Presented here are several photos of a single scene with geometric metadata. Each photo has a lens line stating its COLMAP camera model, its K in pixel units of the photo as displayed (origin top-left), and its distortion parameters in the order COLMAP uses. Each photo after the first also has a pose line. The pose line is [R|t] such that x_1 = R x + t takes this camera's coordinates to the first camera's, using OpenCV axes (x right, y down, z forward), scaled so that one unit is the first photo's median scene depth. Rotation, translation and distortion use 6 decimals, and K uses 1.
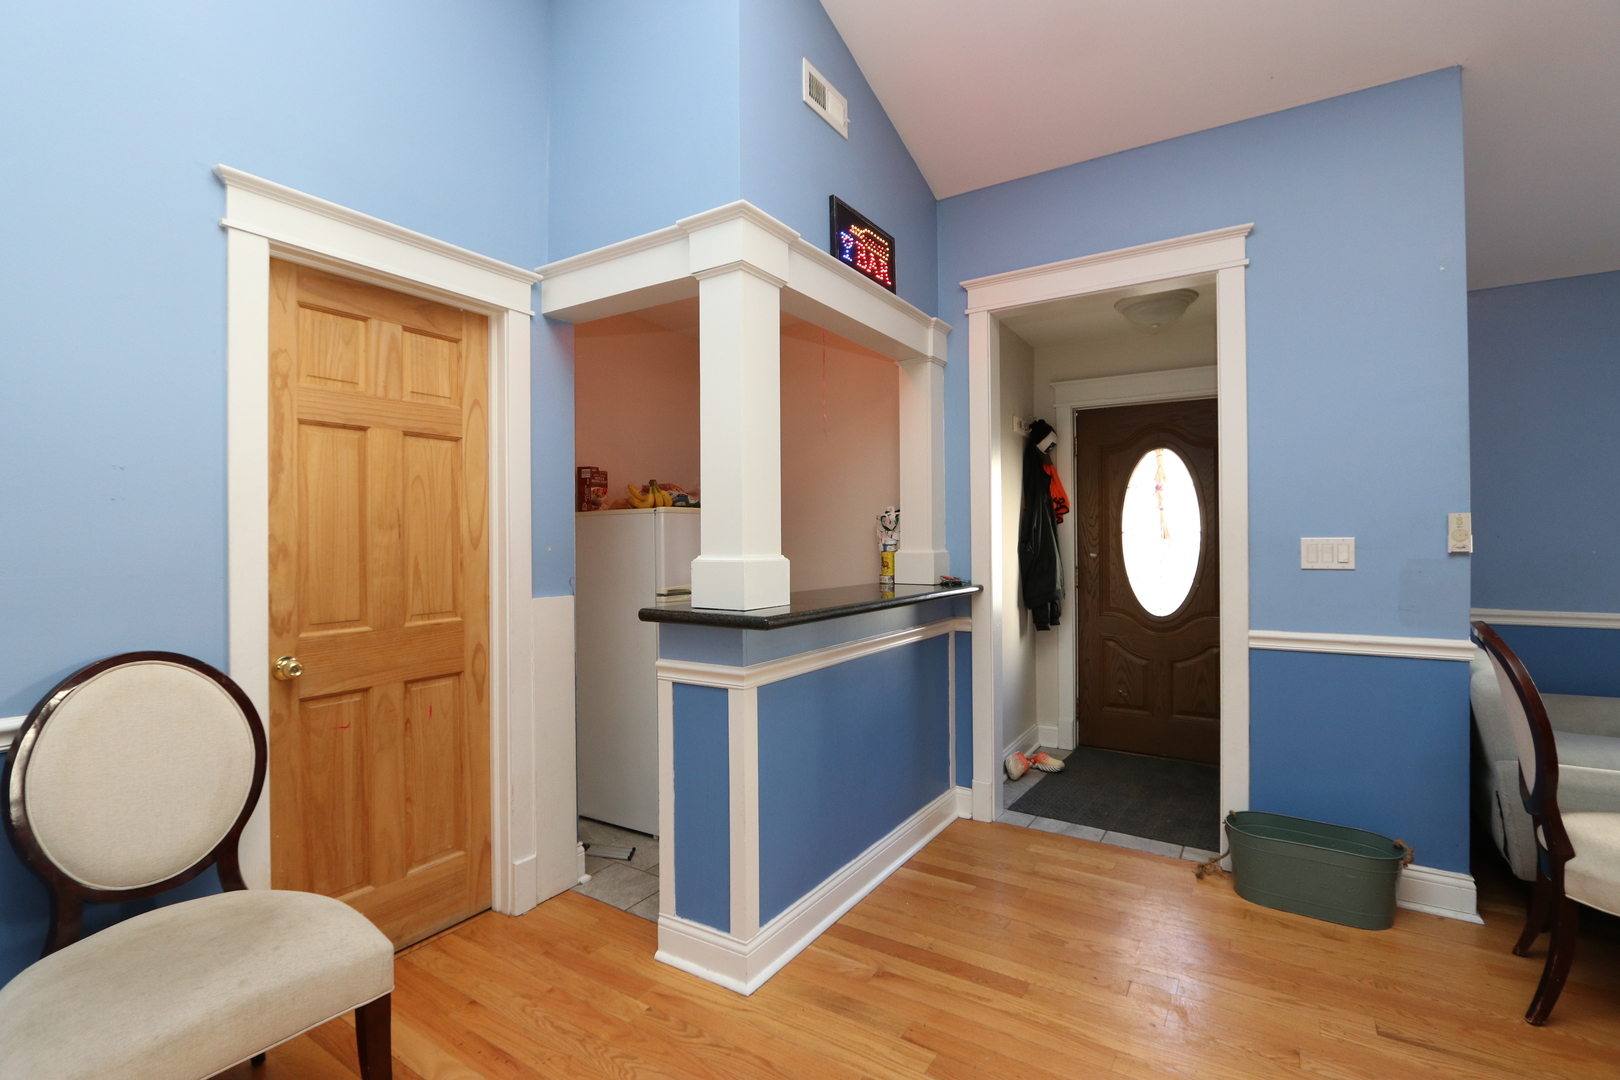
lens RADIAL K [[741.1, 0, 805.7], [0, 741.1, 535.3], [0, 0, 1]] dist [-0.018869, -0.000760]
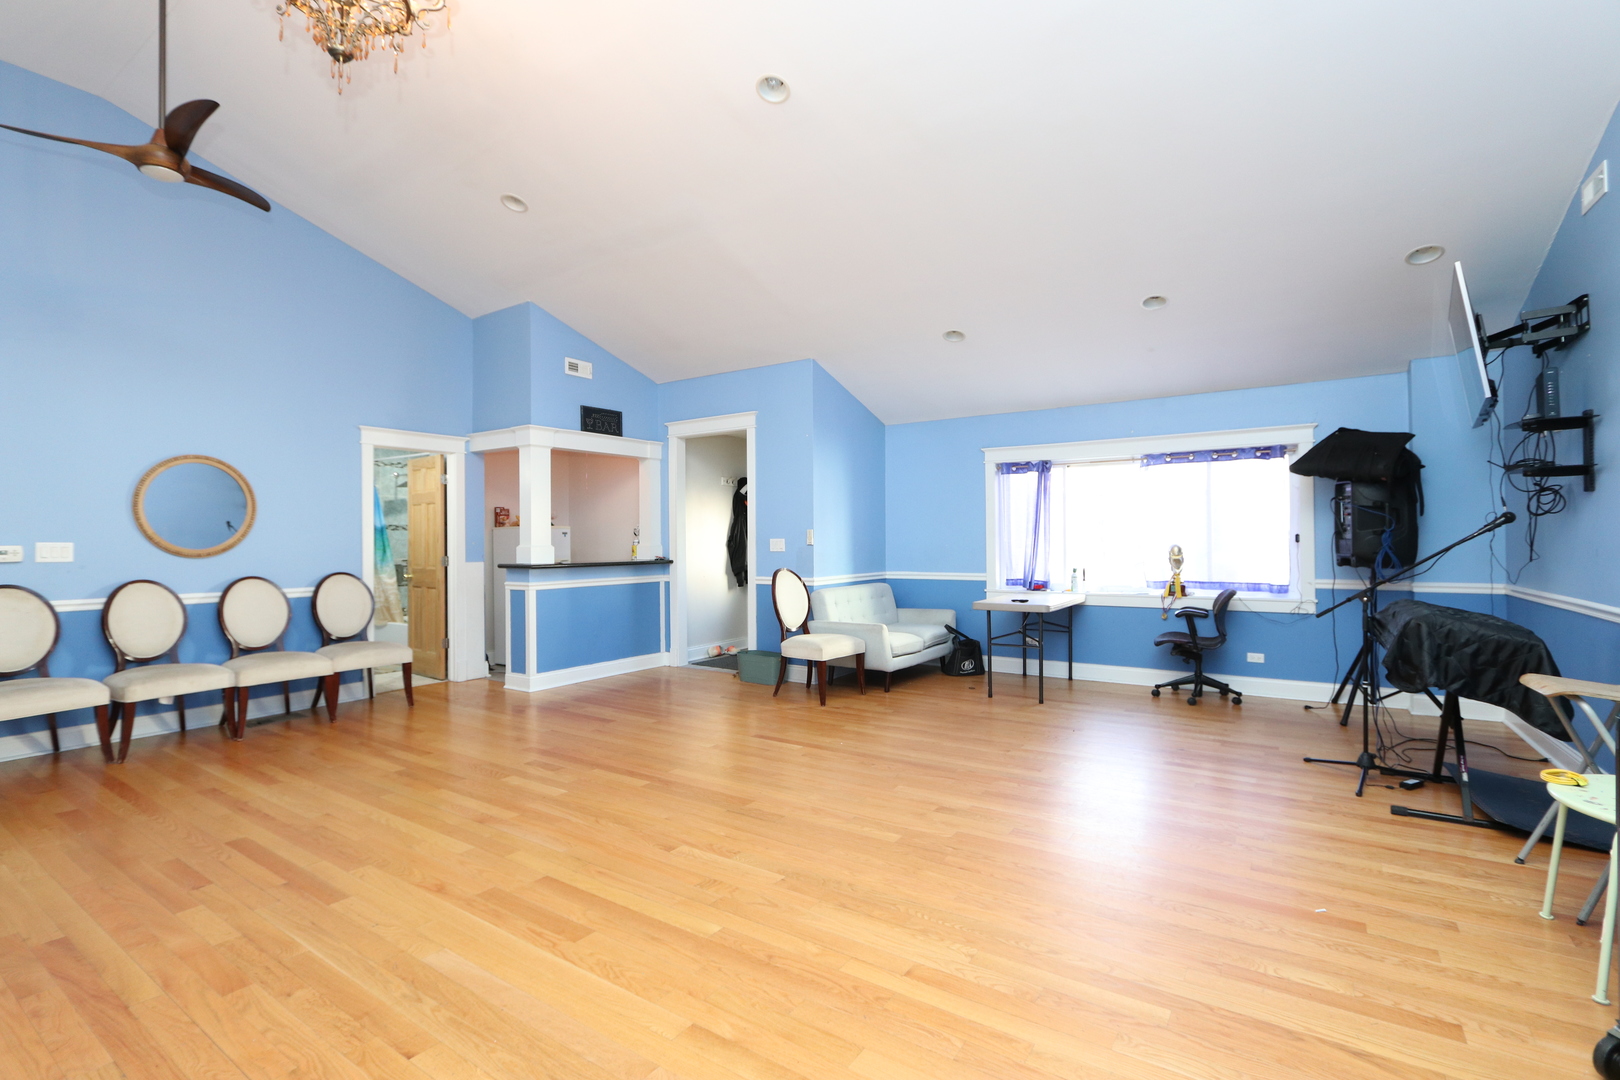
lens RADIAL K [[741.1, 0, 800.6], [0, 741.1, 535.6], [0, 0, 1]] dist [-0.018869, -0.000760]
pose [[0.999622, 0.000808, -0.027463, 0.937112], [-0.000842, 0.999999, -0.001206, -0.005822], [0.027462, 0.001228, 0.999622, -1.668362]]
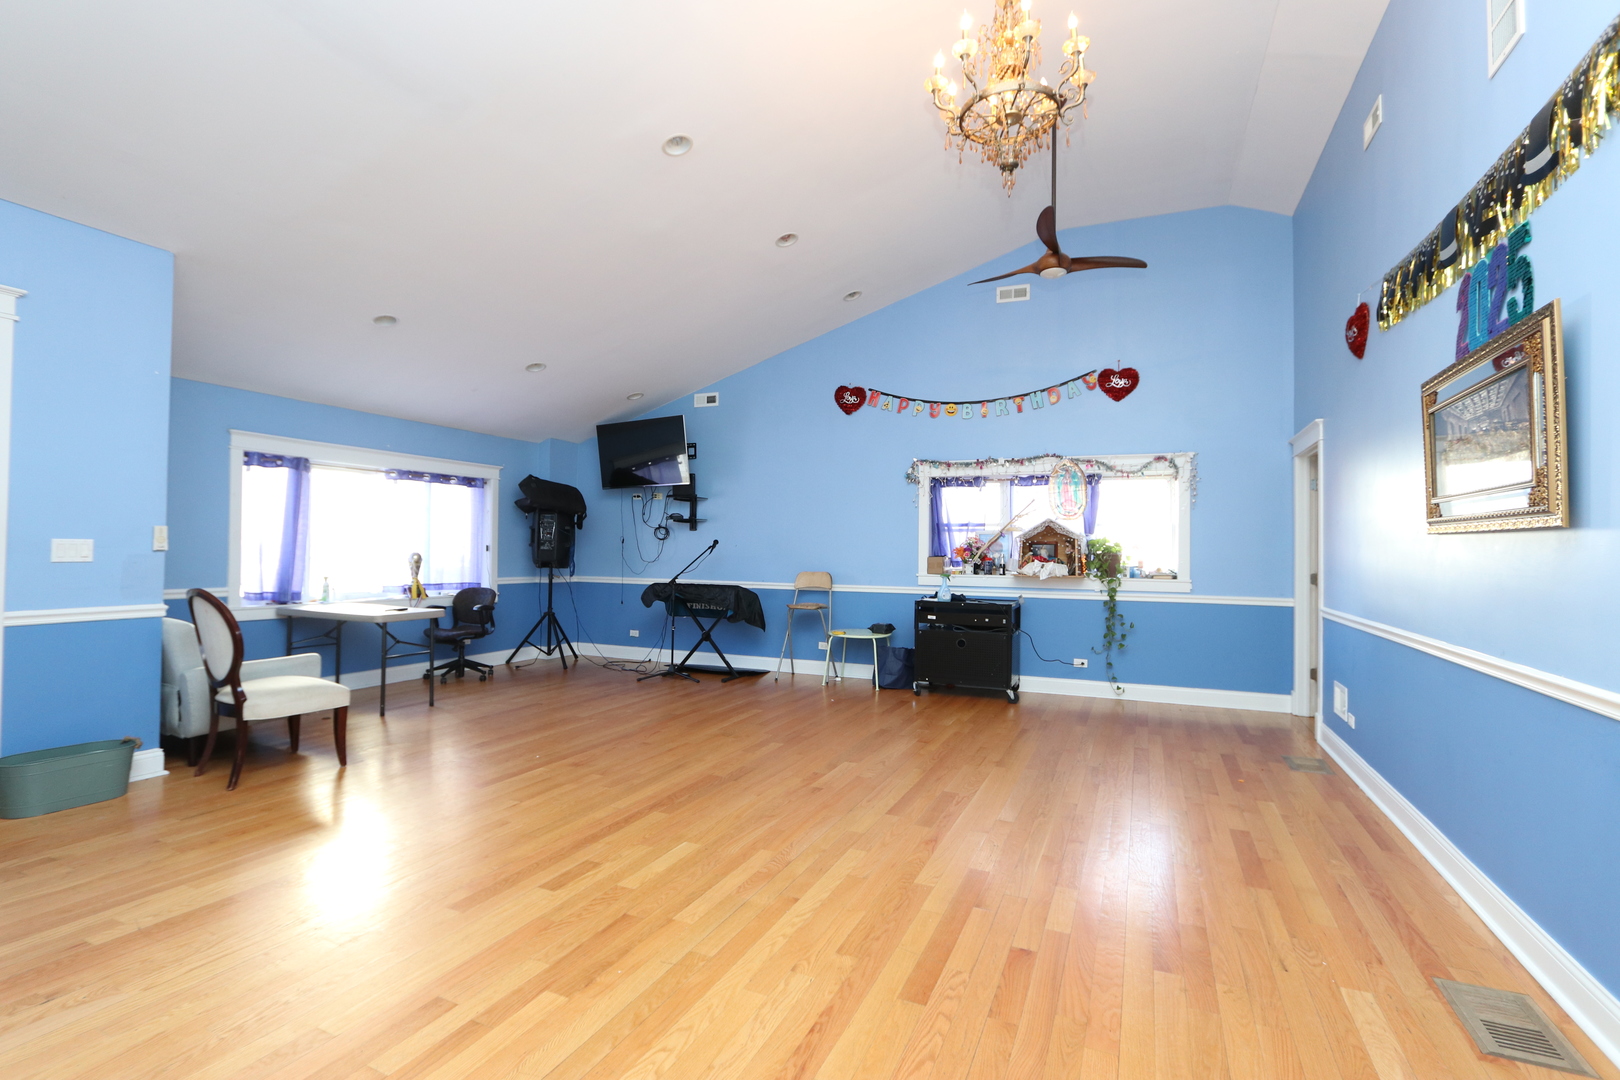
lens RADIAL K [[741.1, 0, 795.5], [0, 741.1, 537.3], [0, 0, 1]] dist [-0.018869, -0.000760]
pose [[-0.130926, 0.024000, 0.991102, -0.894846], [-0.017564, 0.999494, -0.026524, 0.012717], [-0.991237, -0.020880, -0.130438, -0.187915]]
